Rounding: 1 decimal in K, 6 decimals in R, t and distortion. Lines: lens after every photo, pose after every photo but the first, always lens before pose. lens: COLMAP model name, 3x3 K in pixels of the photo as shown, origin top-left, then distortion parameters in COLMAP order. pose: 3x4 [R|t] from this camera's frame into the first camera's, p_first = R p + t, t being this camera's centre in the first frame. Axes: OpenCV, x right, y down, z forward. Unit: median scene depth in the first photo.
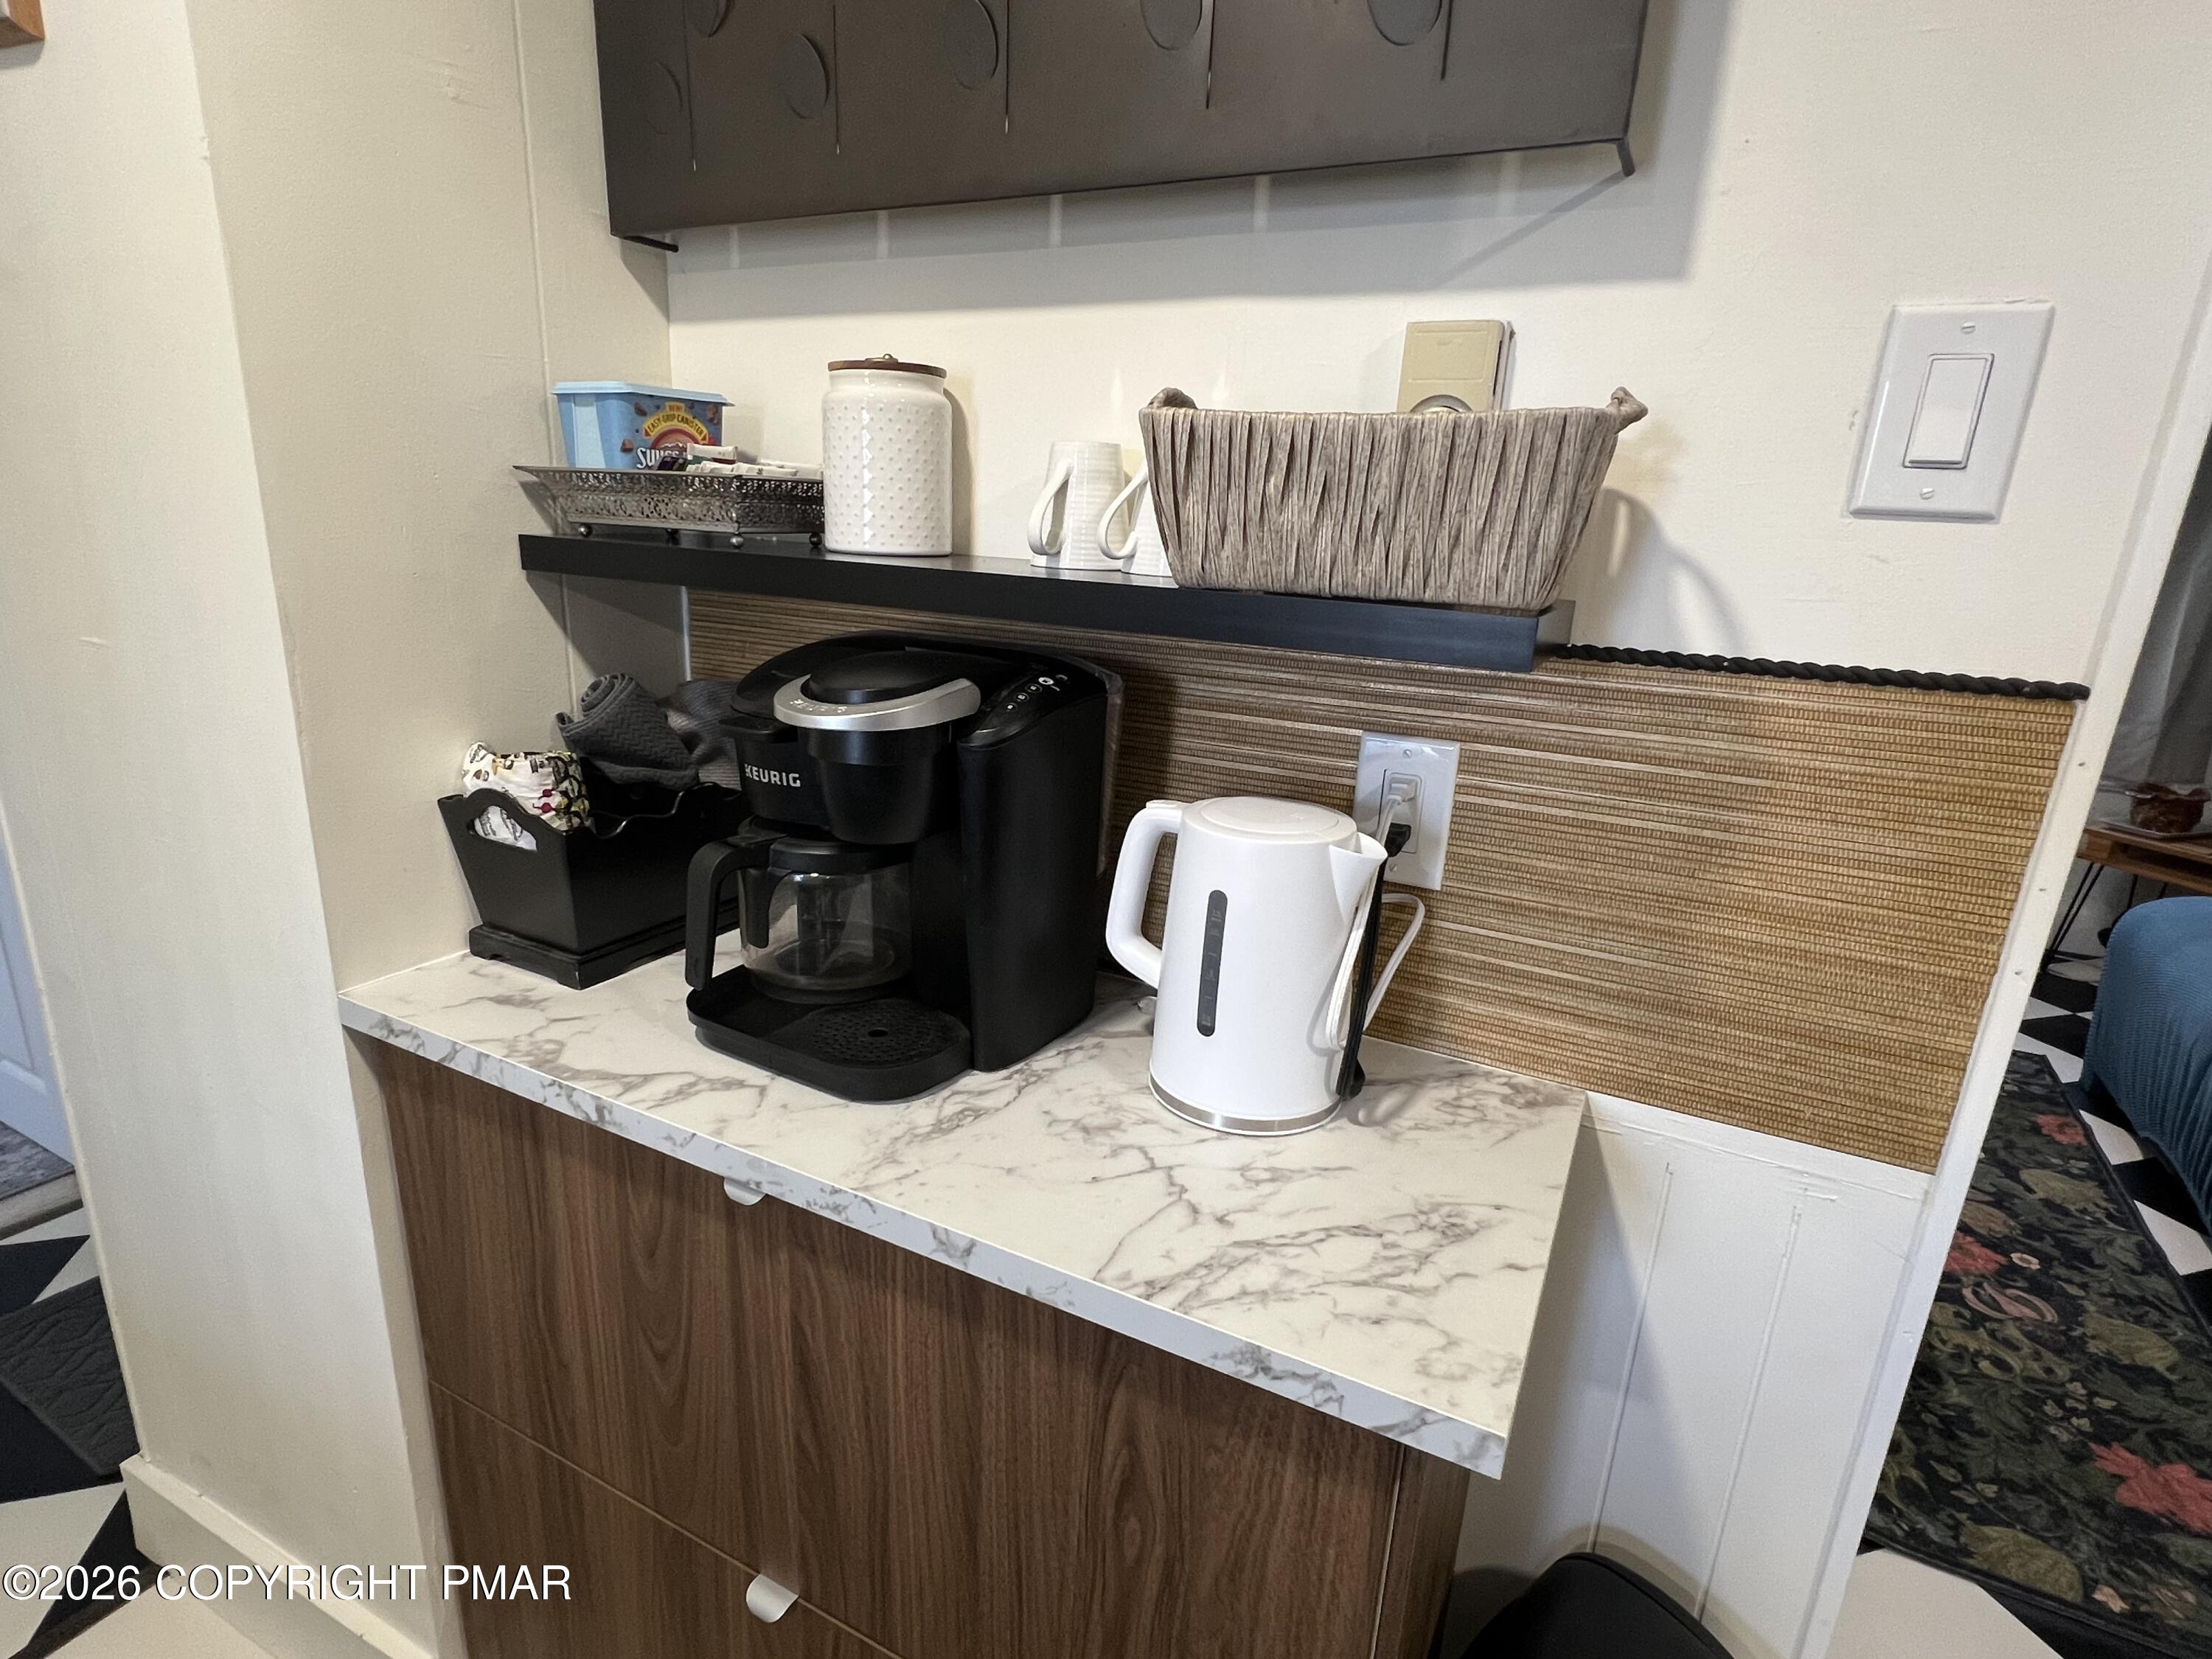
lens RADIAL K [[1132.9, 0, 1091.4], [0, 1132.9, 835.3], [0, 0, 1]] dist [-0.001728, 0.000659]
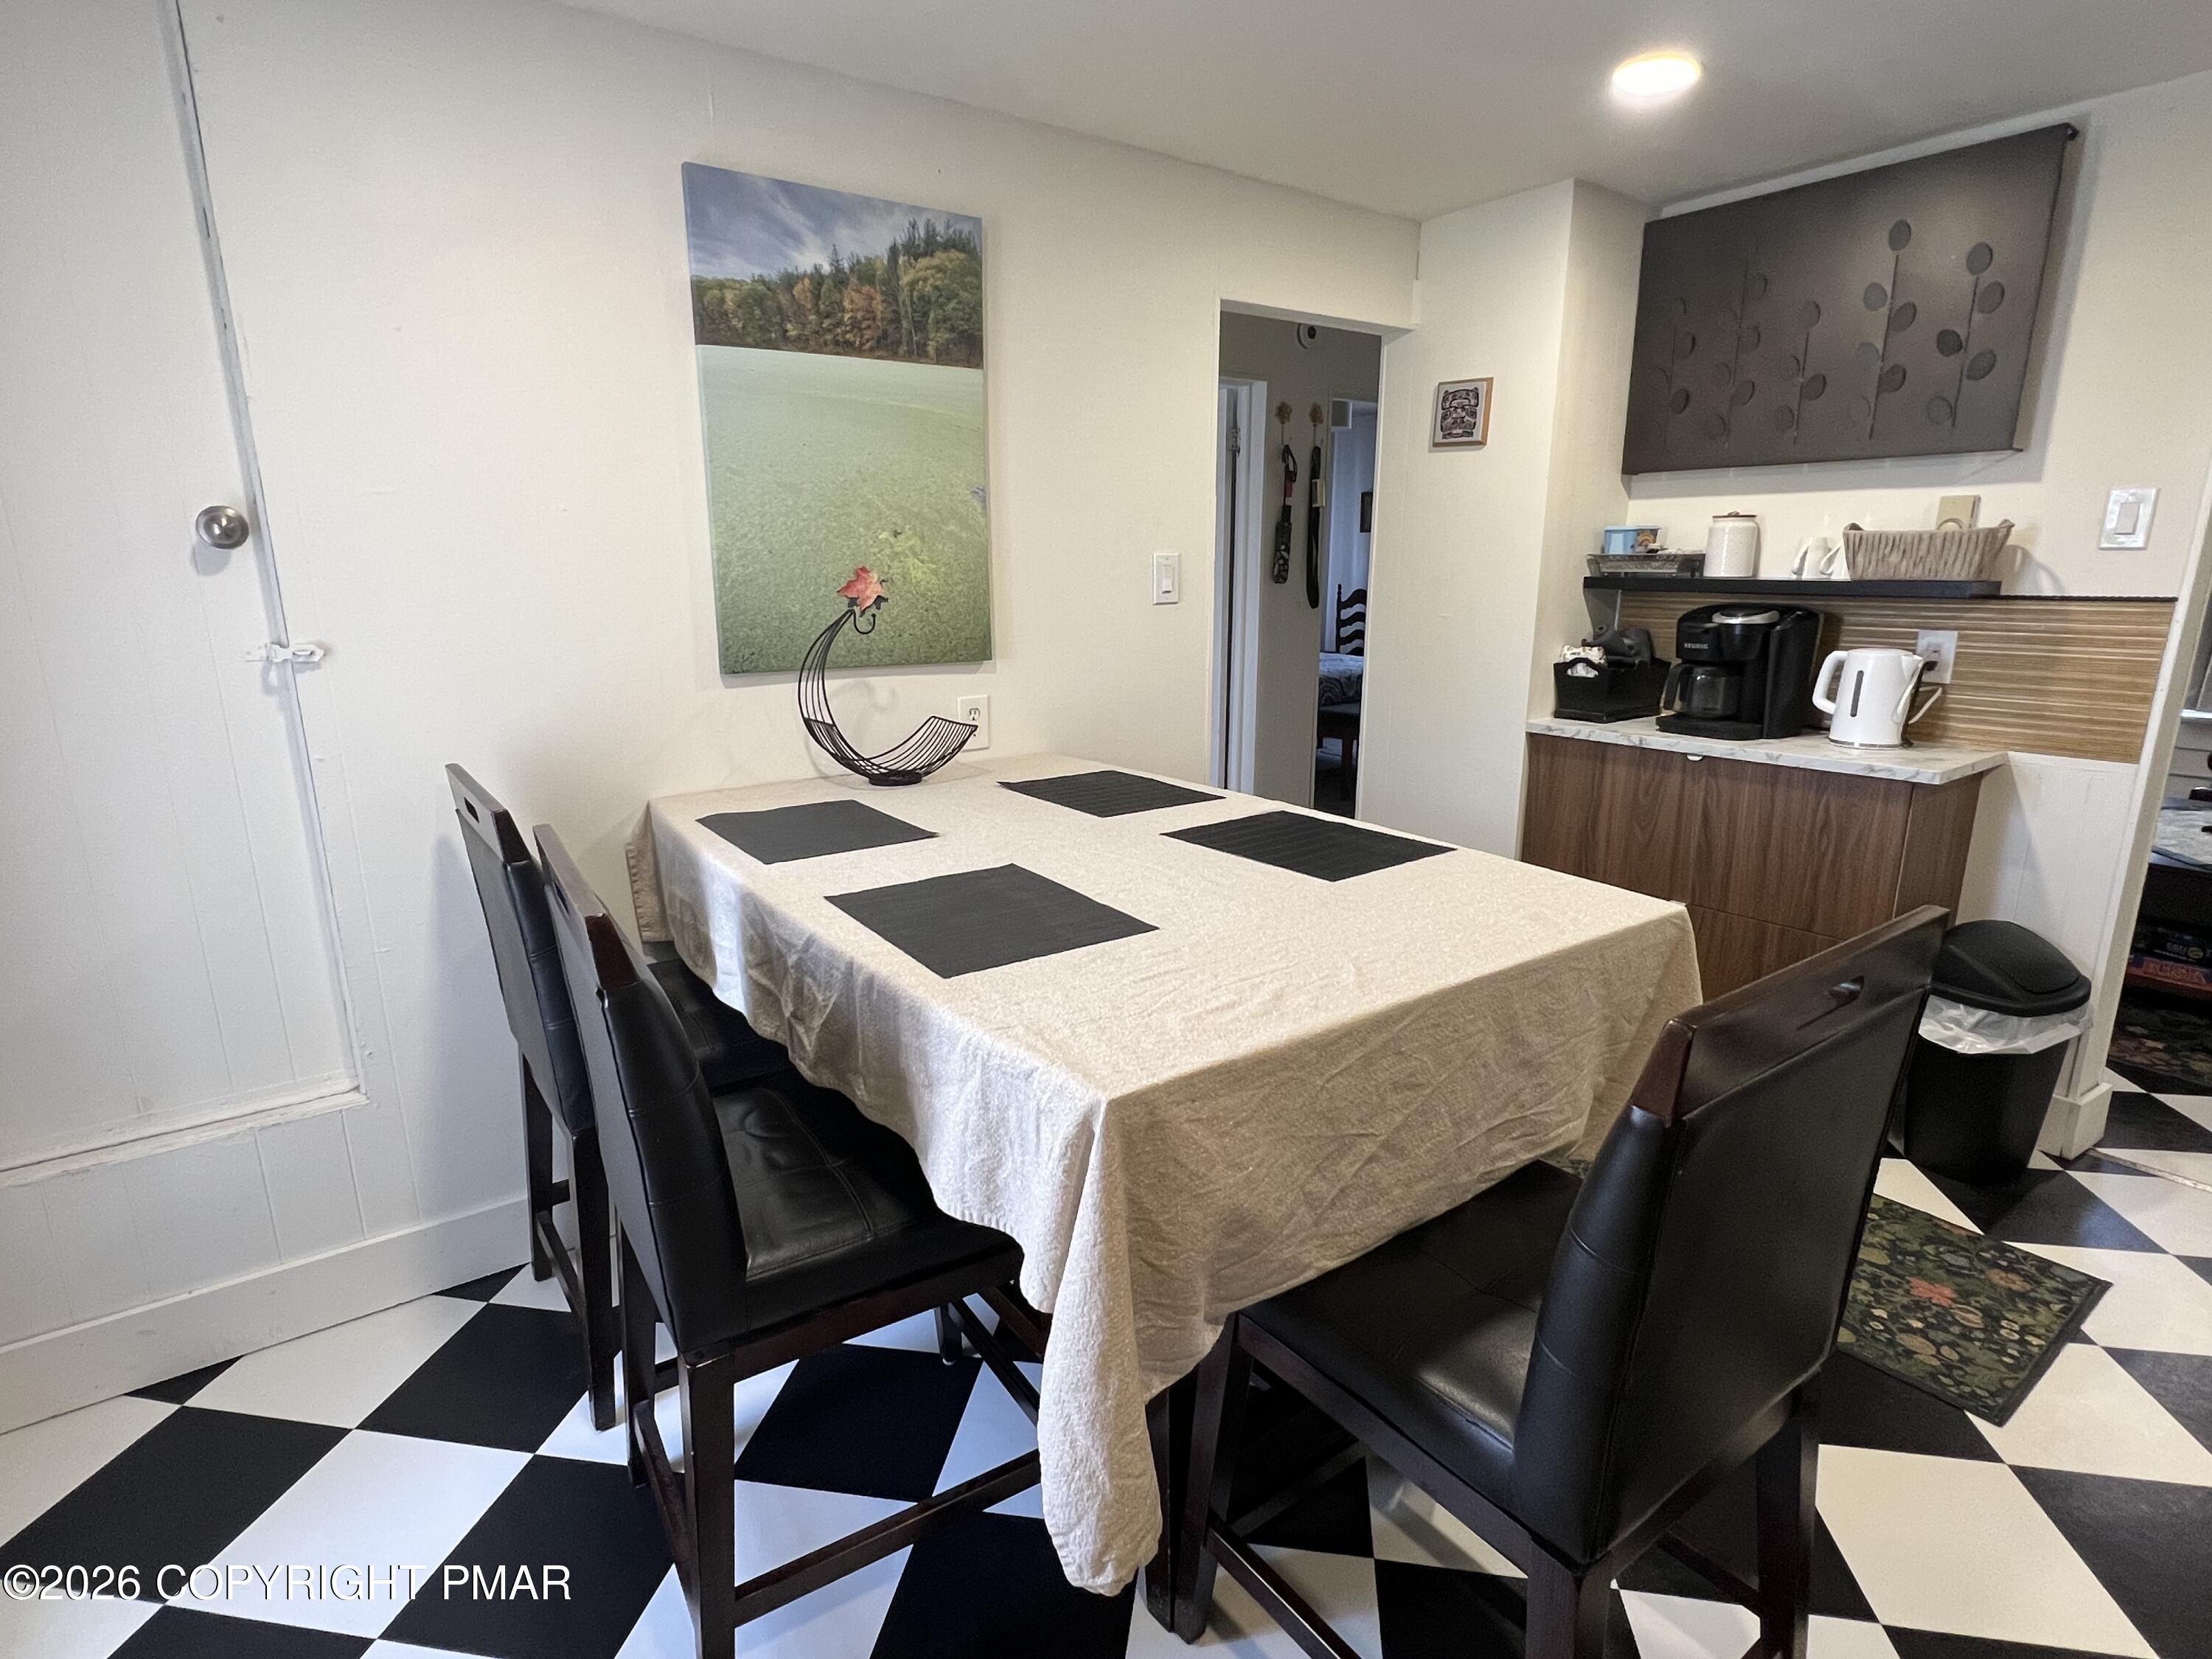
lens RADIAL K [[1132.9, 0, 1091.4], [0, 1132.9, 835.3], [0, 0, 1]] dist [-0.001728, 0.000659]
pose [[0.901698, 0.054819, -0.428877, -0.436867], [-0.075359, 0.996673, -0.031043, 0.740907], [0.425748, 0.060311, 0.902830, -2.707944]]
